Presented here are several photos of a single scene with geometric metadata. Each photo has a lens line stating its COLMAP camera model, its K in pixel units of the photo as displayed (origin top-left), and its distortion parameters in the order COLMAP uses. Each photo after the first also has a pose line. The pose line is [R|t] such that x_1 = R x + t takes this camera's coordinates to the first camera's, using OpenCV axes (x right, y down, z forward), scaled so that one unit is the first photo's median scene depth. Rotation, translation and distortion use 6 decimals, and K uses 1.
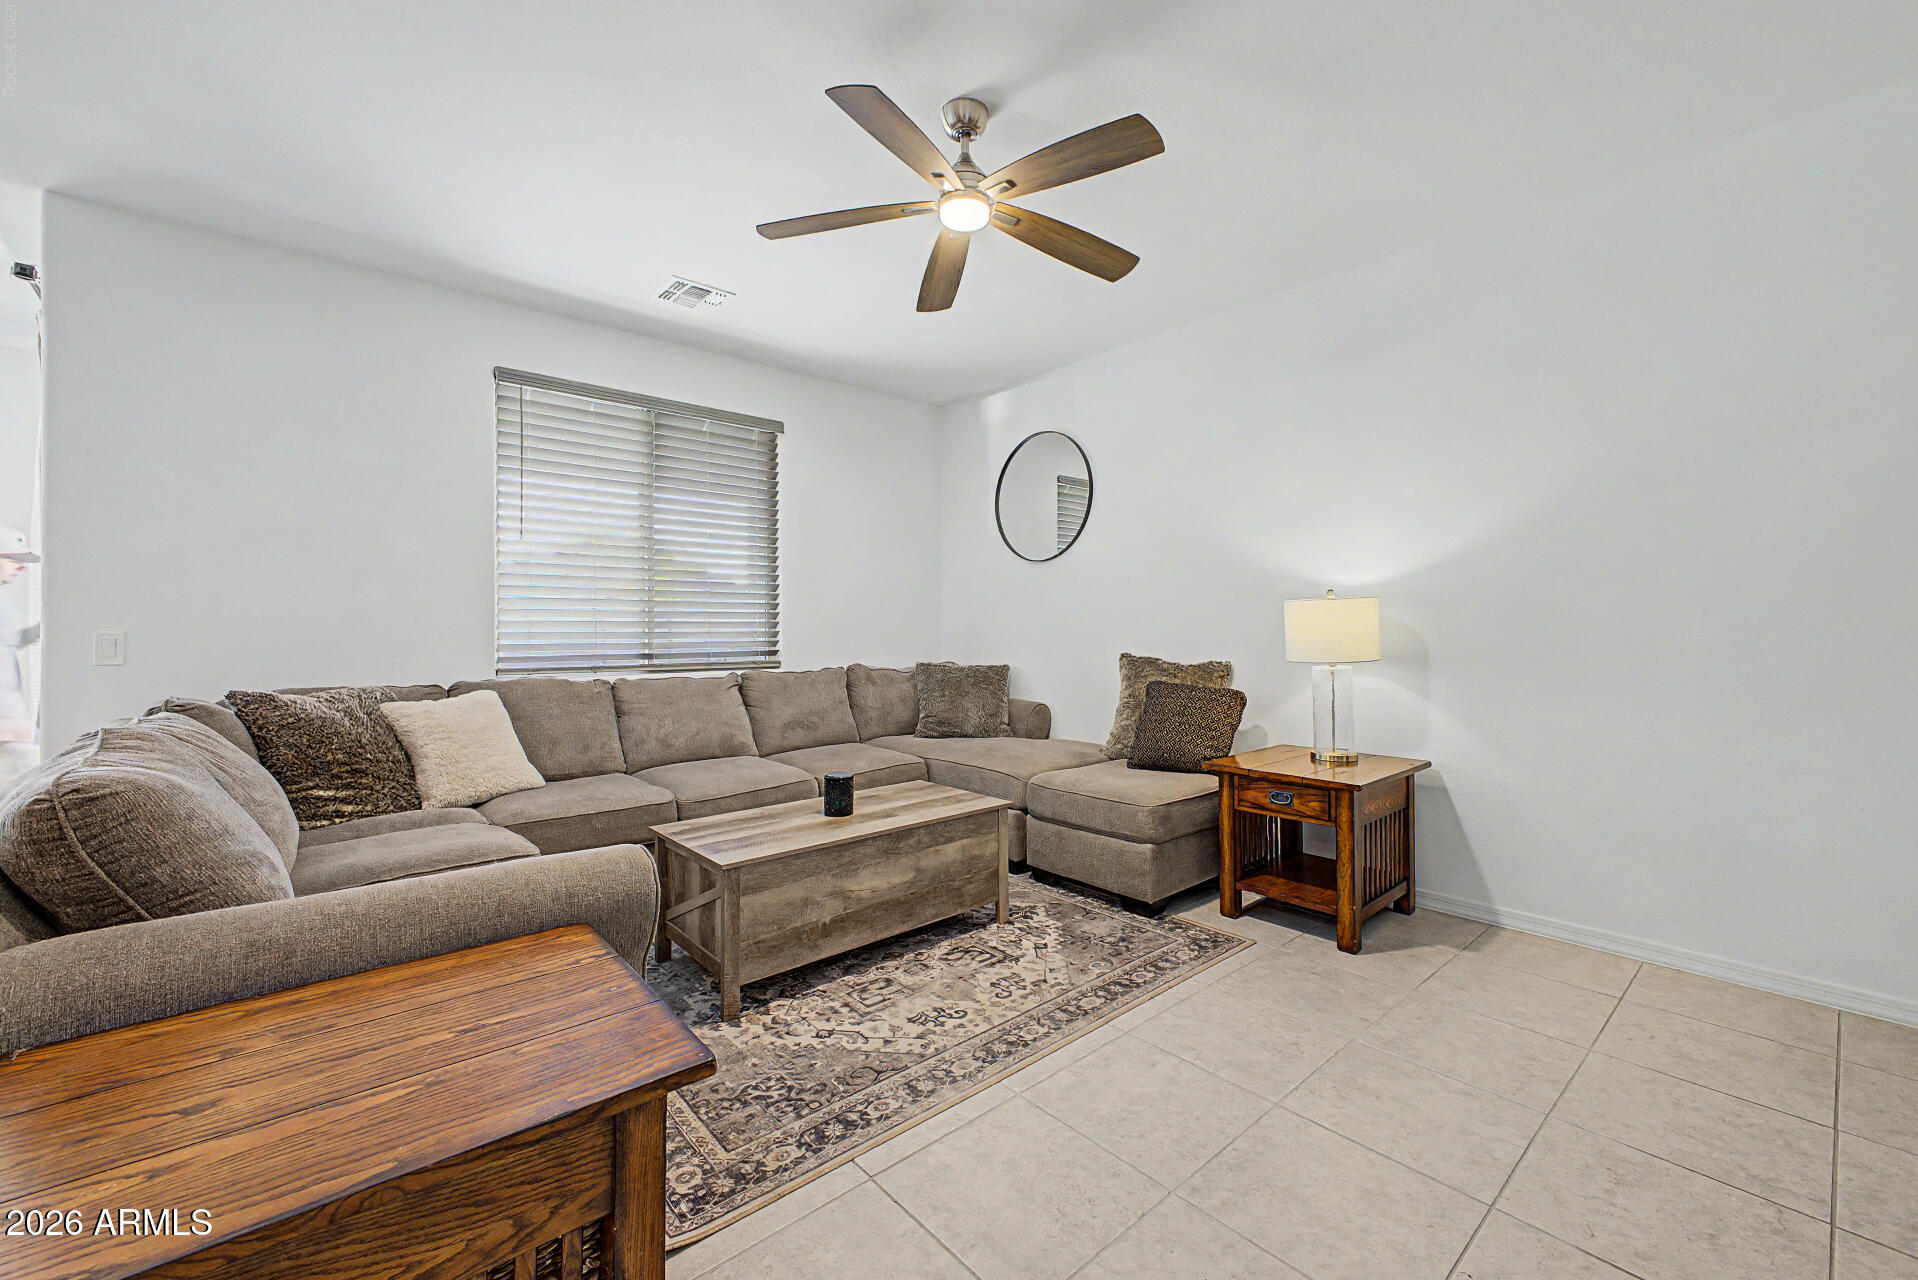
lens RADIAL K [[764.0, 0, 959.3], [0, 764.0, 633.4], [0, 0, 1]] dist [0.000501, -0.000315]
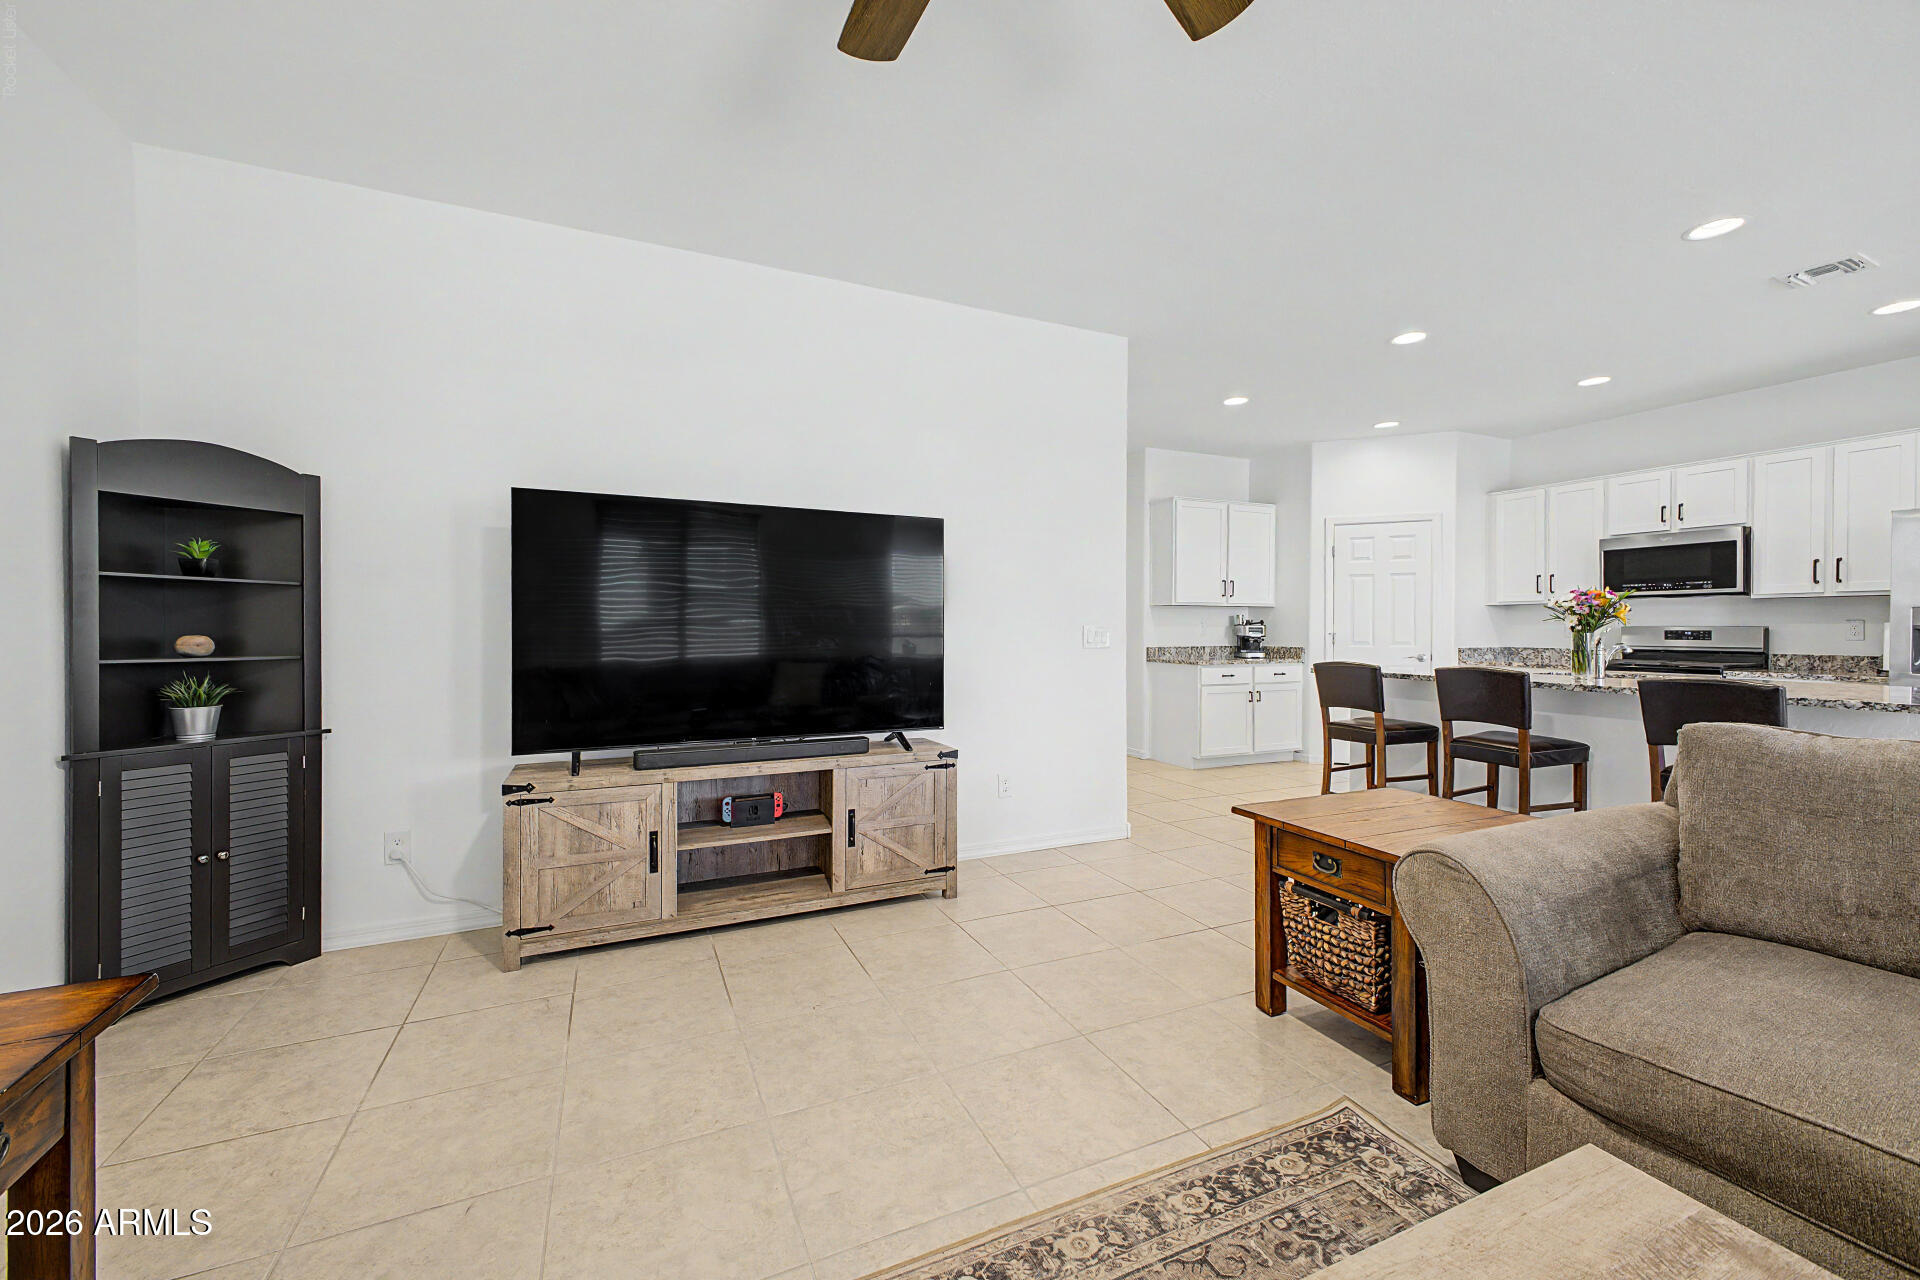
lens RADIAL K [[764.8, 0, 957.5], [0, 764.8, 632.2], [0, 0, 1]] dist [0.000501, -0.000315]
pose [[-0.956754, 0.000458, 0.290899, -0.099953], [0.003455, 0.999946, 0.009788, -0.010505], [-0.290879, 0.010369, -0.956704, 1.865985]]
